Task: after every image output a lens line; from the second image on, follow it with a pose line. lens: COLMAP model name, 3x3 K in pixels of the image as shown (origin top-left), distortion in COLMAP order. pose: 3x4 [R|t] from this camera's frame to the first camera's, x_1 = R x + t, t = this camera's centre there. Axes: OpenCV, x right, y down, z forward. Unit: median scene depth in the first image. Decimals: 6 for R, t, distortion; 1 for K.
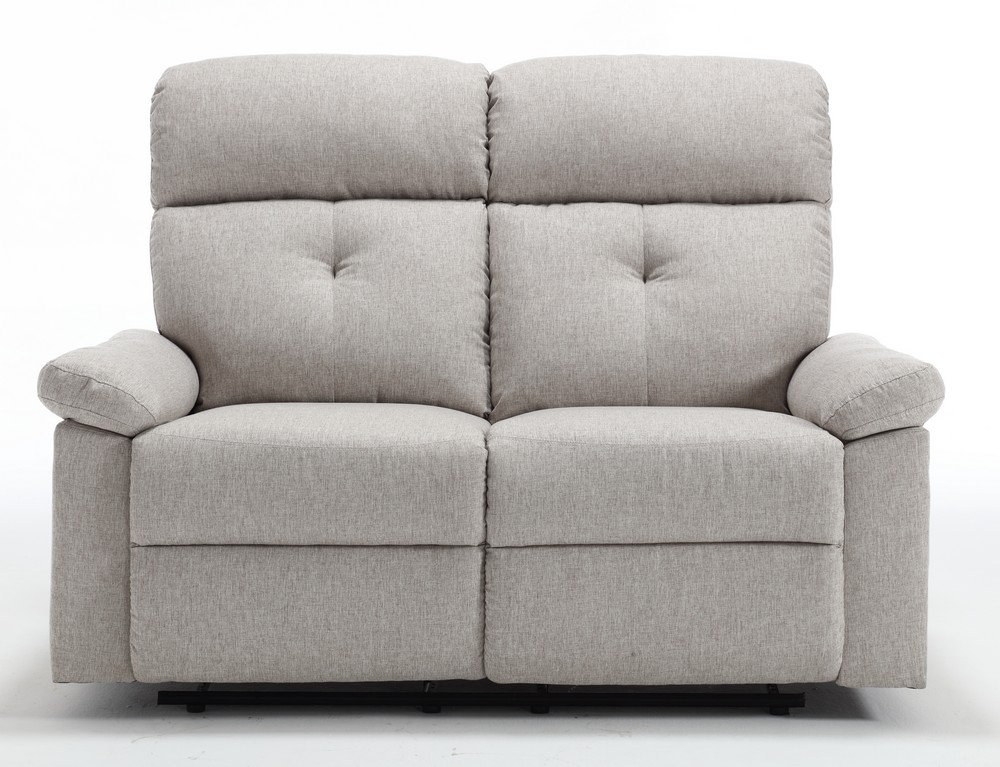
lens RADIAL K [[2989.7, 0, 501.0], [0, 2989.7, 383.0], [0, 0, 1]] dist [0.550086, 0.000000]
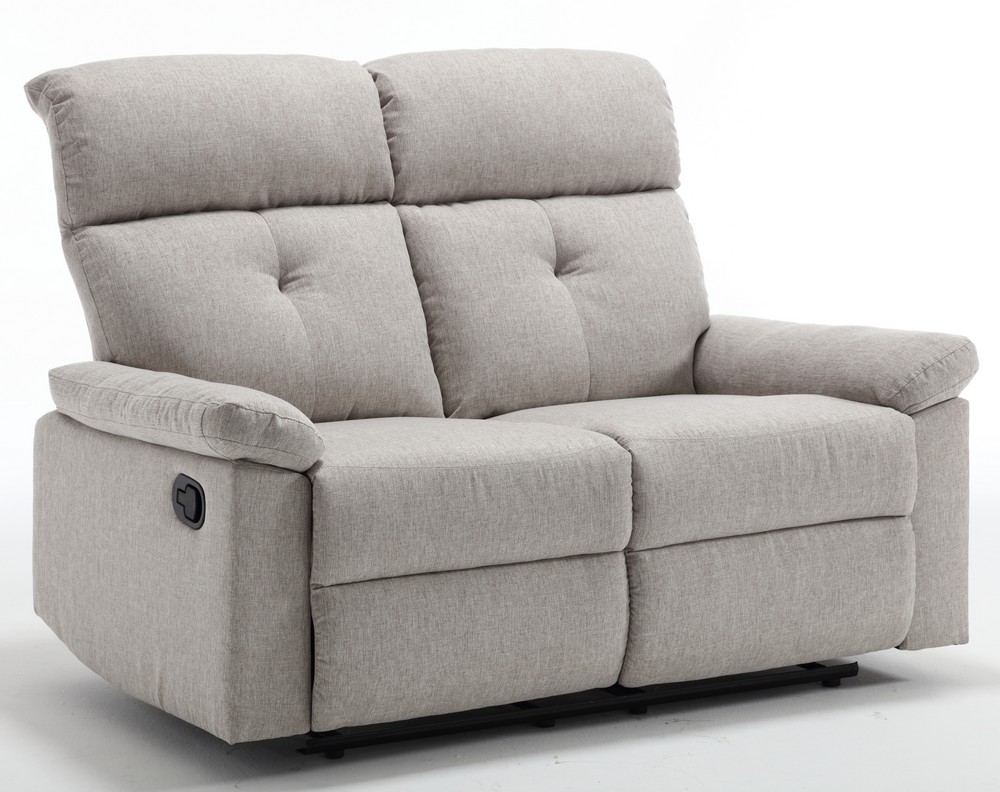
lens RADIAL K [[2999.8, 0, 494.1], [0, 2999.8, 386.4], [0, 0, 1]] dist [0.726597, 0.000000]
pose [[0.874296, -0.076622, 0.479307, -0.509048], [0.071307, 0.997024, 0.029314, -0.031579], [-0.480126, 0.008549, 0.877158, 0.144324]]
